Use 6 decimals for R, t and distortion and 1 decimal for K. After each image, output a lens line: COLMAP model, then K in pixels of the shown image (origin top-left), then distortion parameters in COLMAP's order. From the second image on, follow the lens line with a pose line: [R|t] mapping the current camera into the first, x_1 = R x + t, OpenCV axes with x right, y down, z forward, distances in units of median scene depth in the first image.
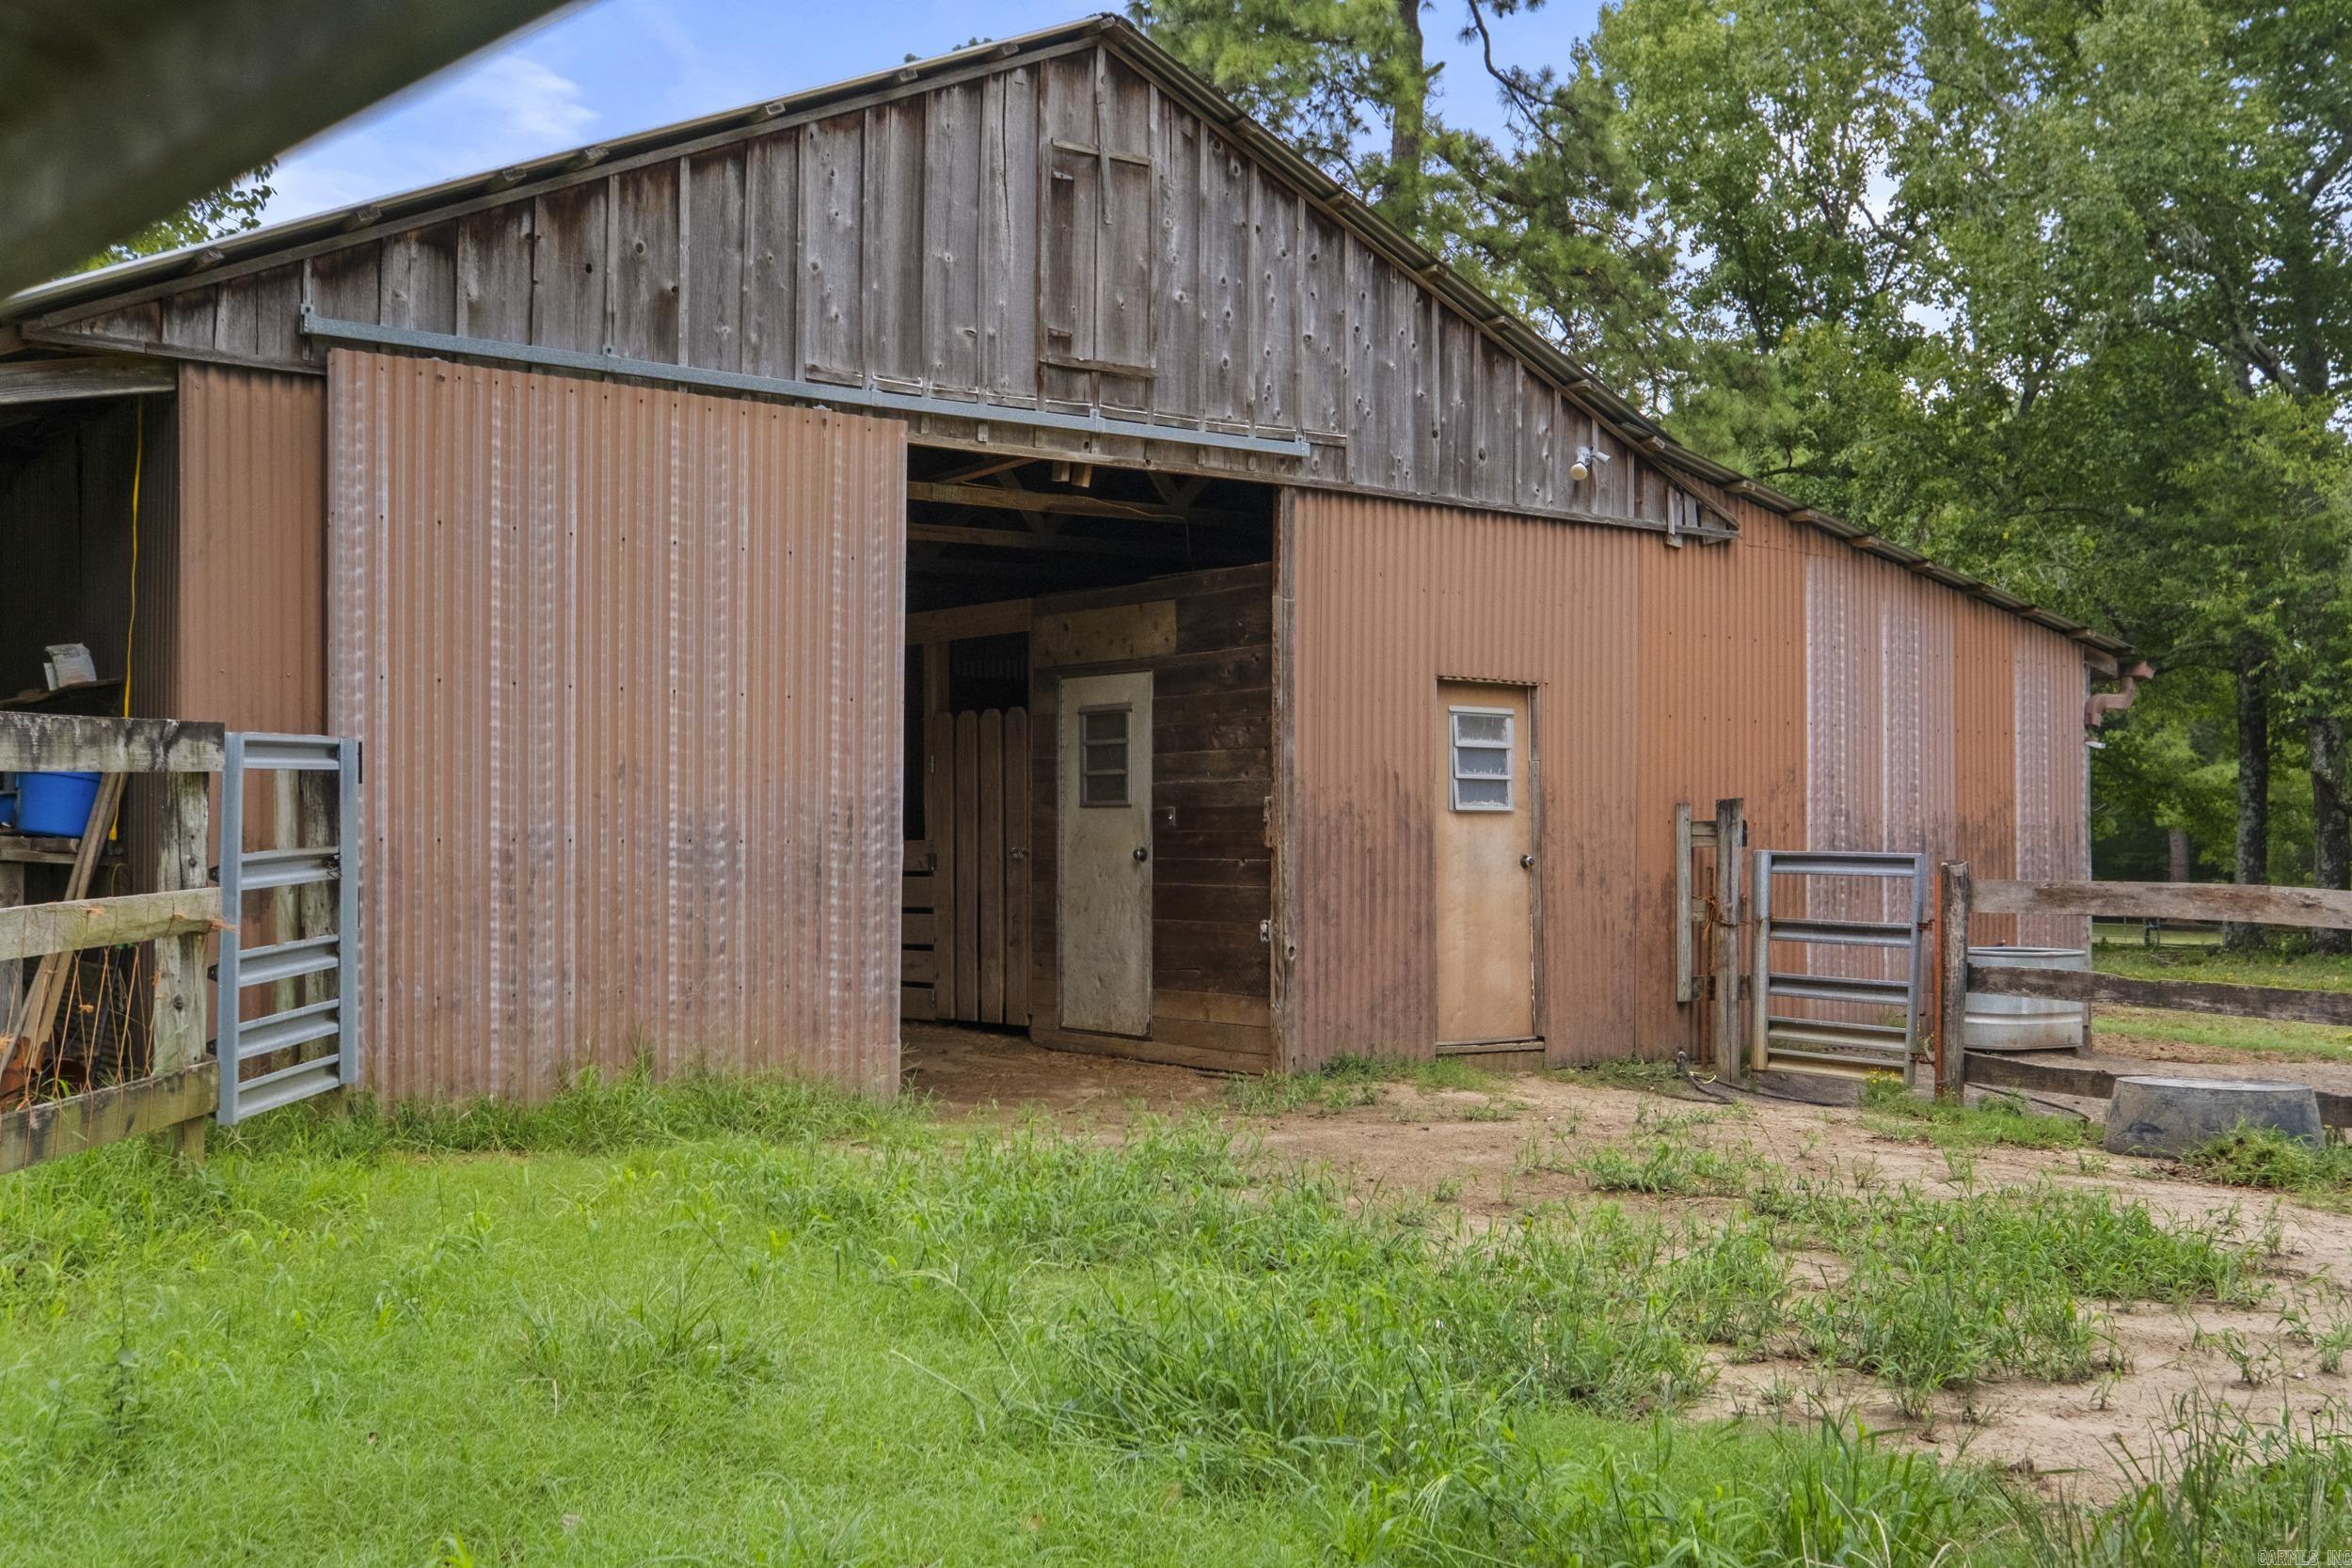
lens RADIAL K [[2451.3, 0, 1175.4], [0, 2451.3, 790.9], [0, 0, 1]] dist [0.000574, 0.000000]
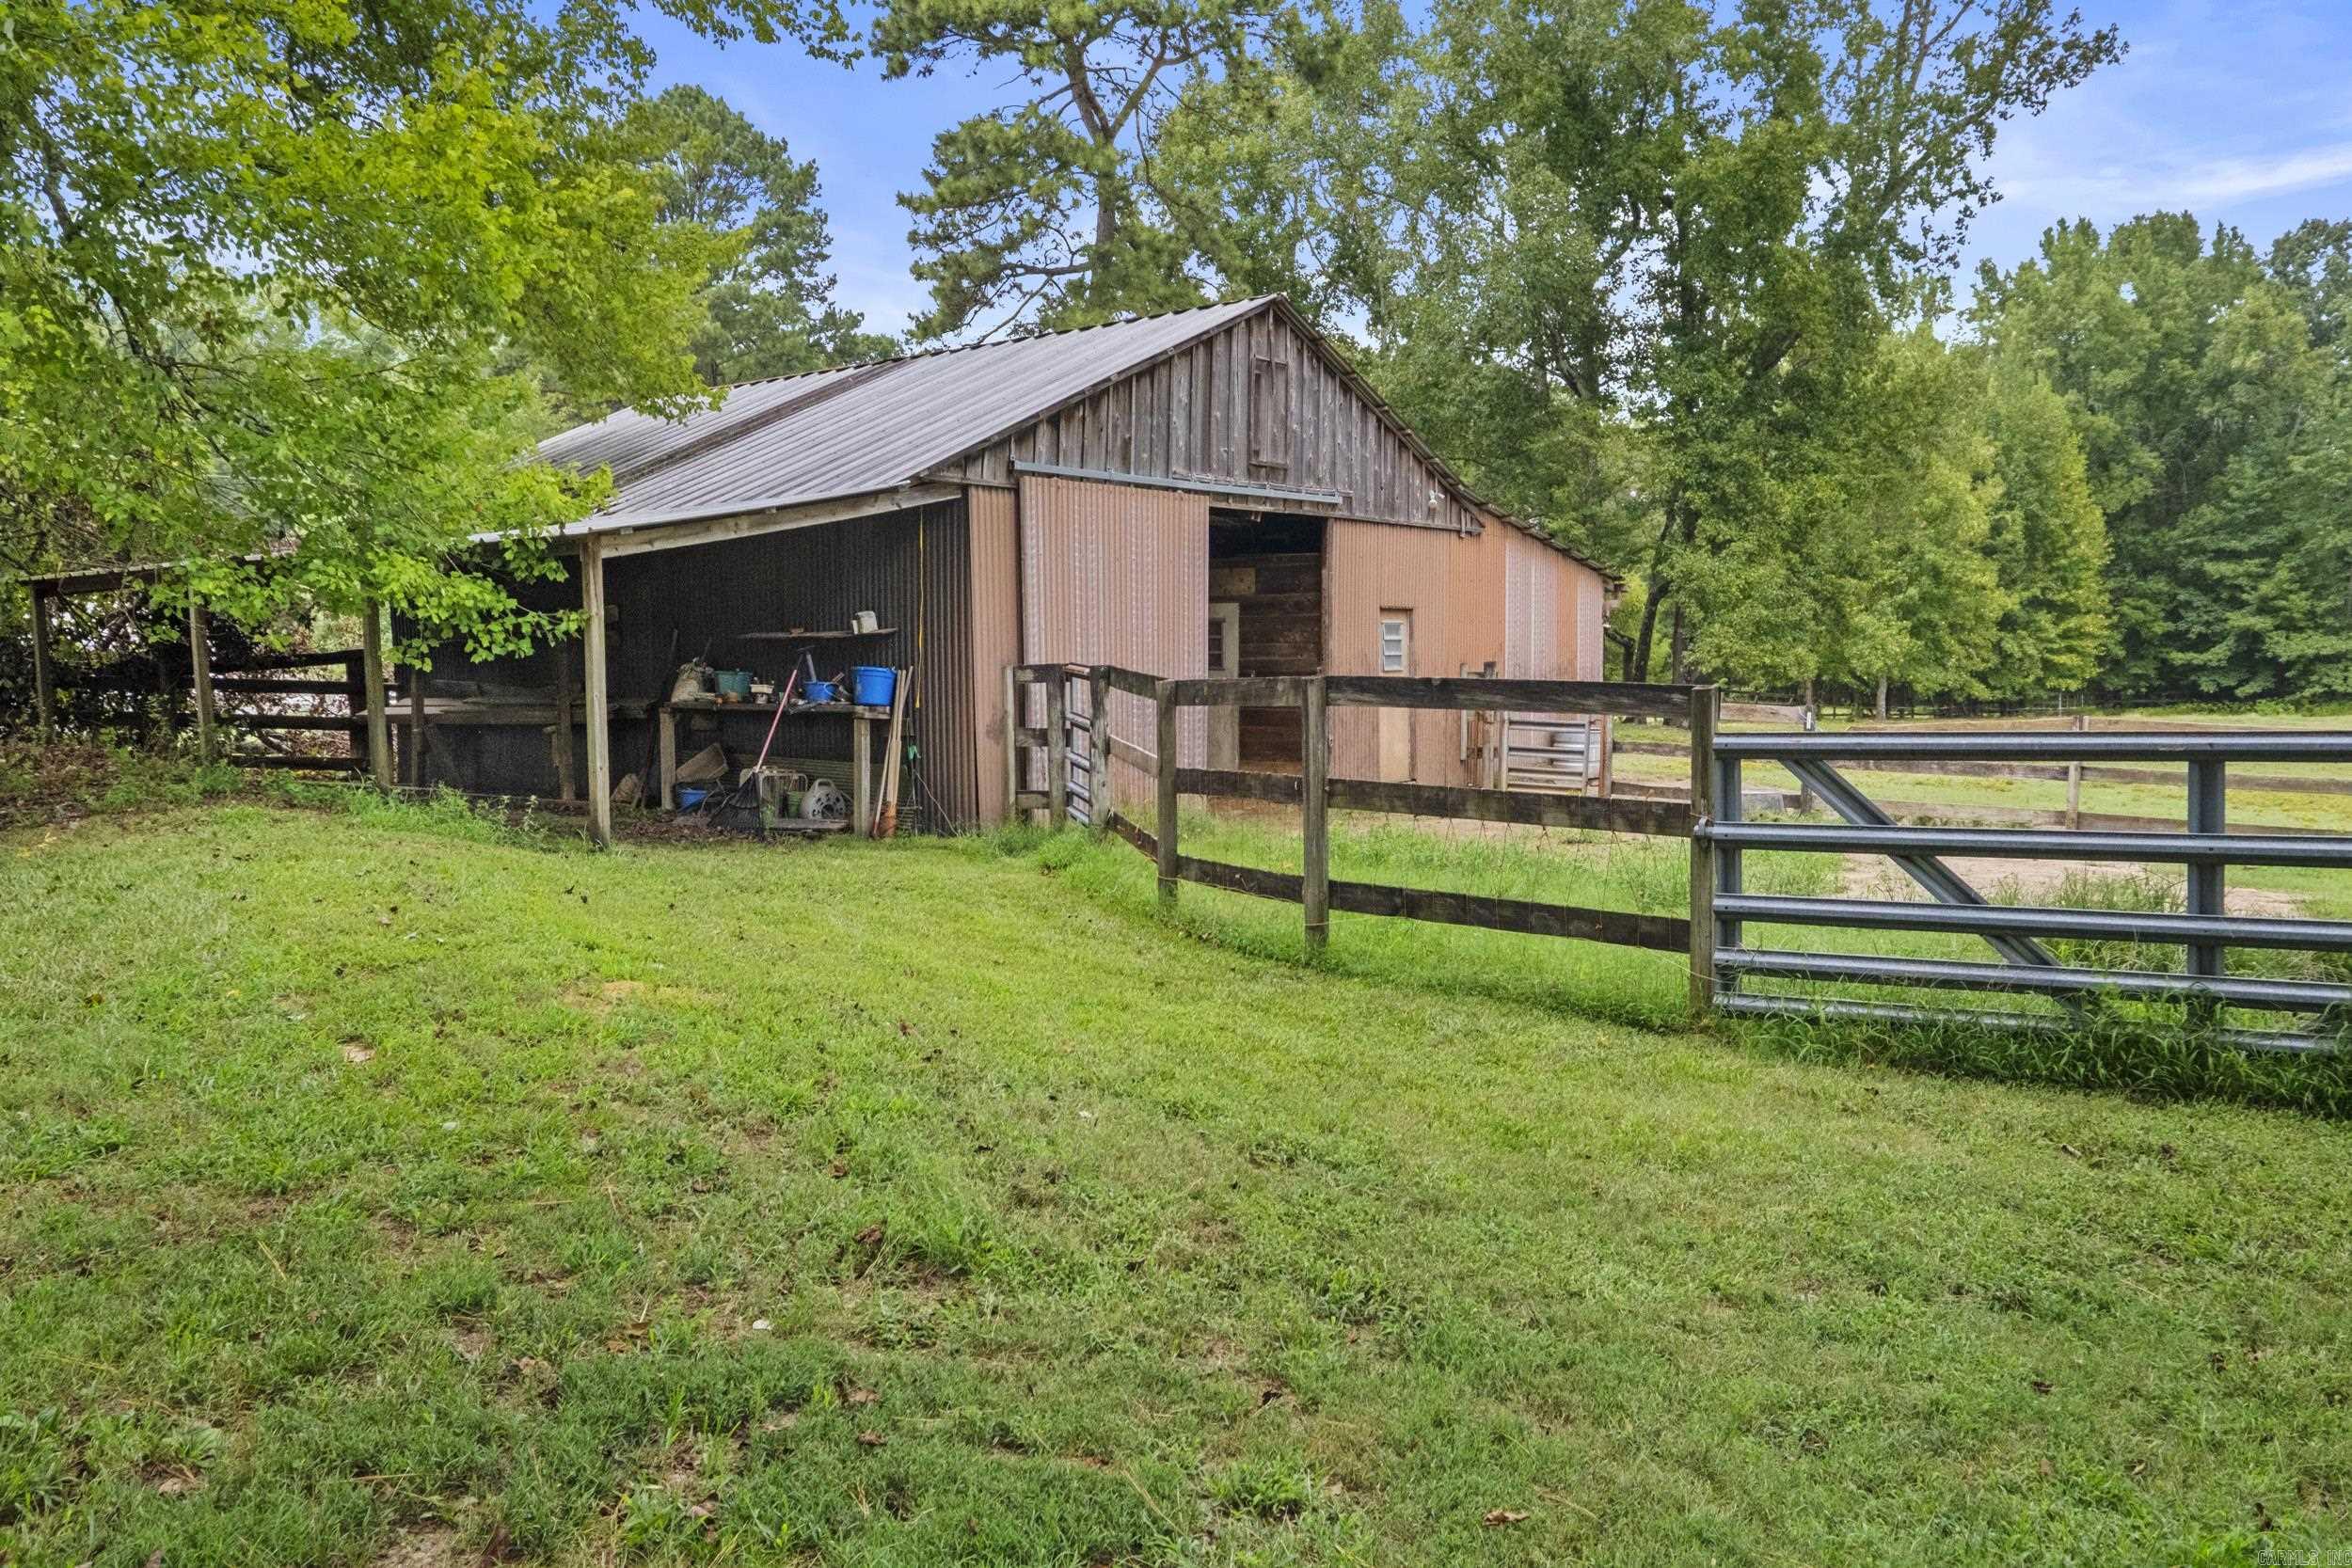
lens RADIAL K [[1641.2, 0, 1177.5], [0, 1641.2, 778.5], [0, 0, 1]] dist [-0.003971, -0.000130]
pose [[0.972627, -0.025319, 0.230987, -0.429829], [0.001965, 0.994907, 0.100778, -0.047432], [-0.232362, -0.097565, 0.967724, -0.355105]]
